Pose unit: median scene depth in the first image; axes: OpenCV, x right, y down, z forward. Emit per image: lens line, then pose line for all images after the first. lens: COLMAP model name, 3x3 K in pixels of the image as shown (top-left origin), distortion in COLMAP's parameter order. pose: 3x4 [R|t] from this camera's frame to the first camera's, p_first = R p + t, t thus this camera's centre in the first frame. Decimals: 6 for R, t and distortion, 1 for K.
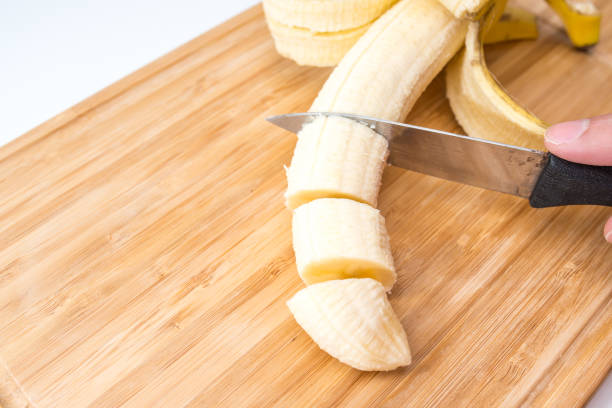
lens RADIAL K [[654.8, 0, 305.5], [0, 654.8, 207.7], [0, 0, 1]] dist [-0.069871, 0.000000]
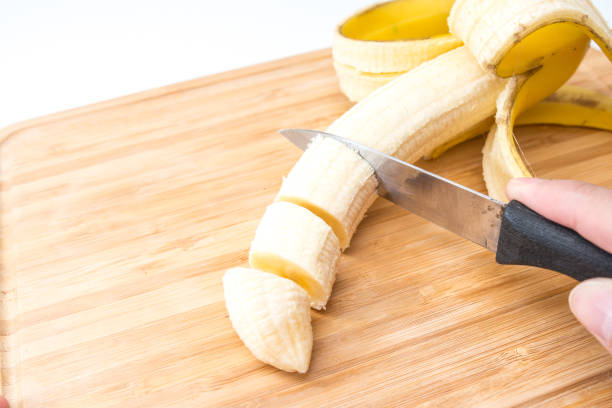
lens RADIAL K [[654.8, 0, 307.3], [0, 654.8, 203.2], [0, 0, 1]] dist [-0.069871, 0.000000]
pose [[0.897537, 0.281768, -0.339167, 0.395023], [-0.309646, 0.950383, -0.029868, 0.008911], [0.313923, 0.131830, 0.940252, -0.023192]]
